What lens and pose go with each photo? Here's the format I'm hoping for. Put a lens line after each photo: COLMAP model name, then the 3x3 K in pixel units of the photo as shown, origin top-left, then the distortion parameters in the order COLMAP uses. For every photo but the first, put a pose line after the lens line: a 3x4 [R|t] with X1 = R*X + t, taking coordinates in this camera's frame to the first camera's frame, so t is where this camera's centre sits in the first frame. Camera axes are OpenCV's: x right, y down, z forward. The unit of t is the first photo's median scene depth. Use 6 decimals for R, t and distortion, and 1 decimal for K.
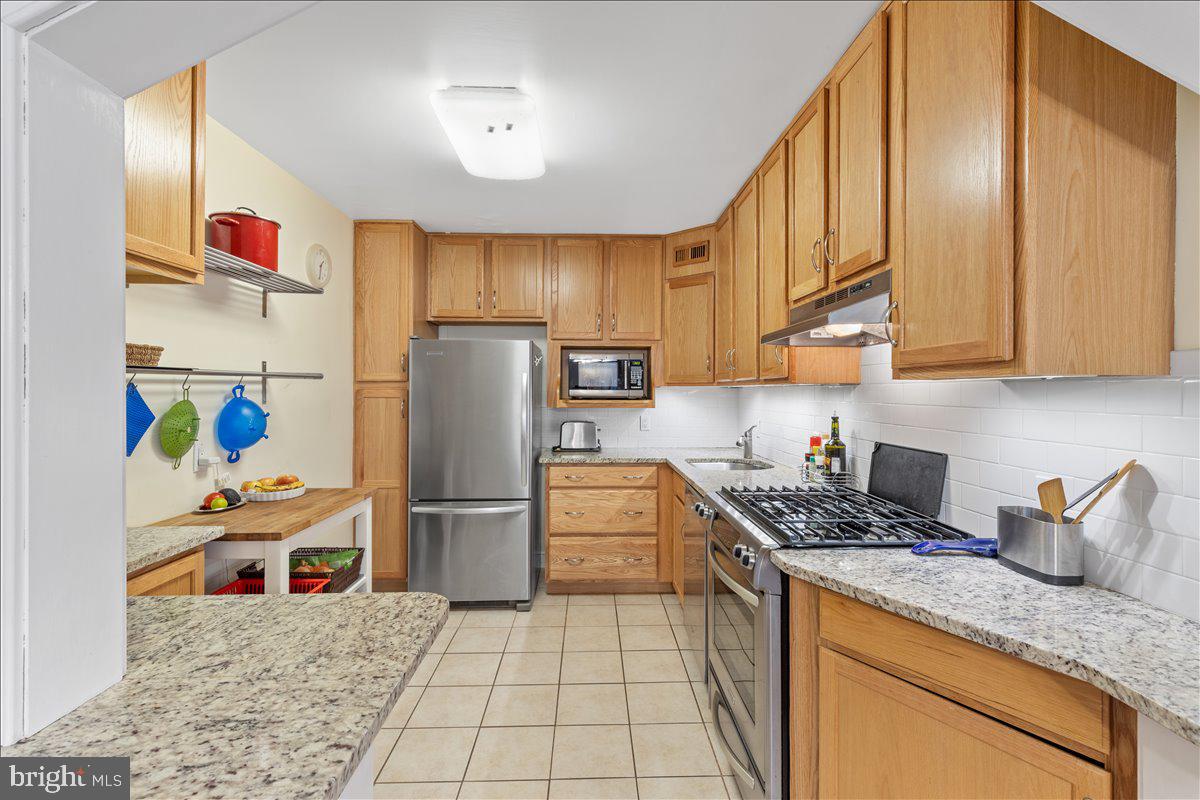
lens RADIAL K [[539.5, 0, 599.3], [0, 539.5, 391.5], [0, 0, 1]] dist [-0.001312, -0.000013]
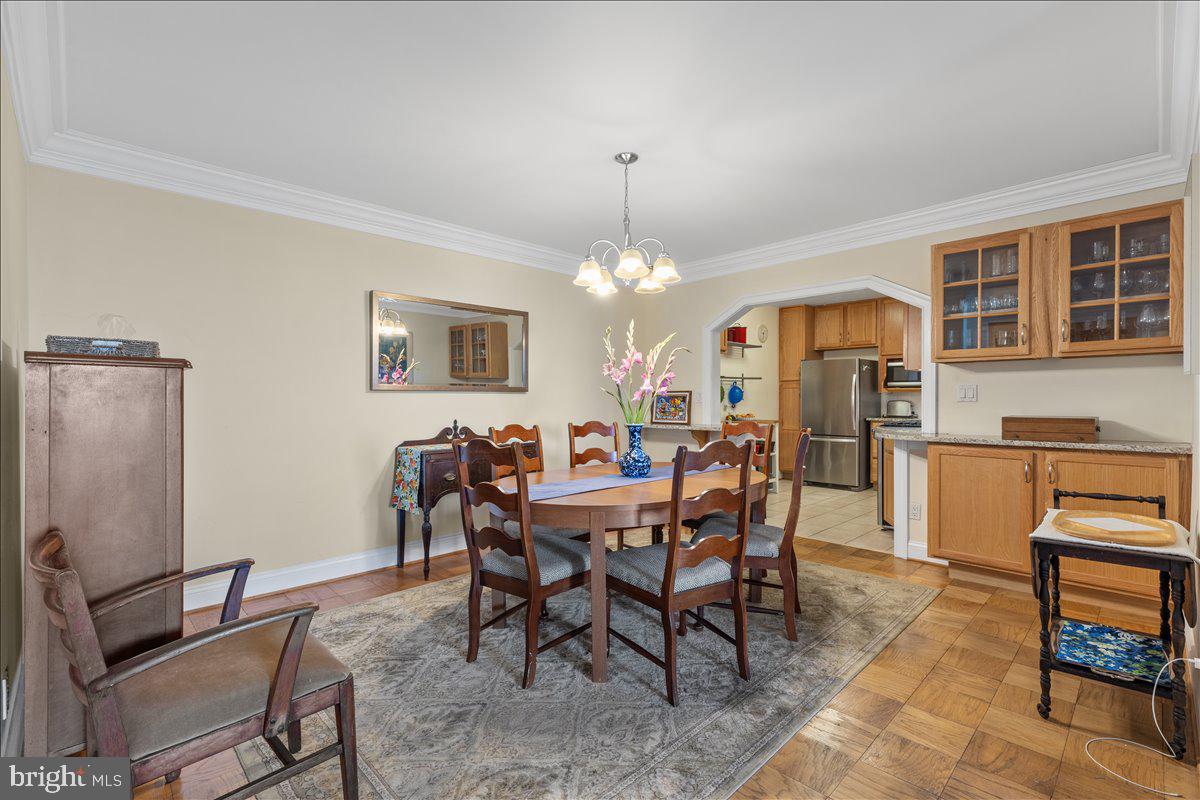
lens RADIAL K [[539.5, 0, 602.5], [0, 539.5, 400.9], [0, 0, 1]] dist [-0.001312, -0.000013]
pose [[0.680945, -0.006661, -0.732304, 0.857730], [0.003501, 0.999977, -0.005840, 0.092893], [0.732326, 0.001413, 0.680953, -1.323953]]
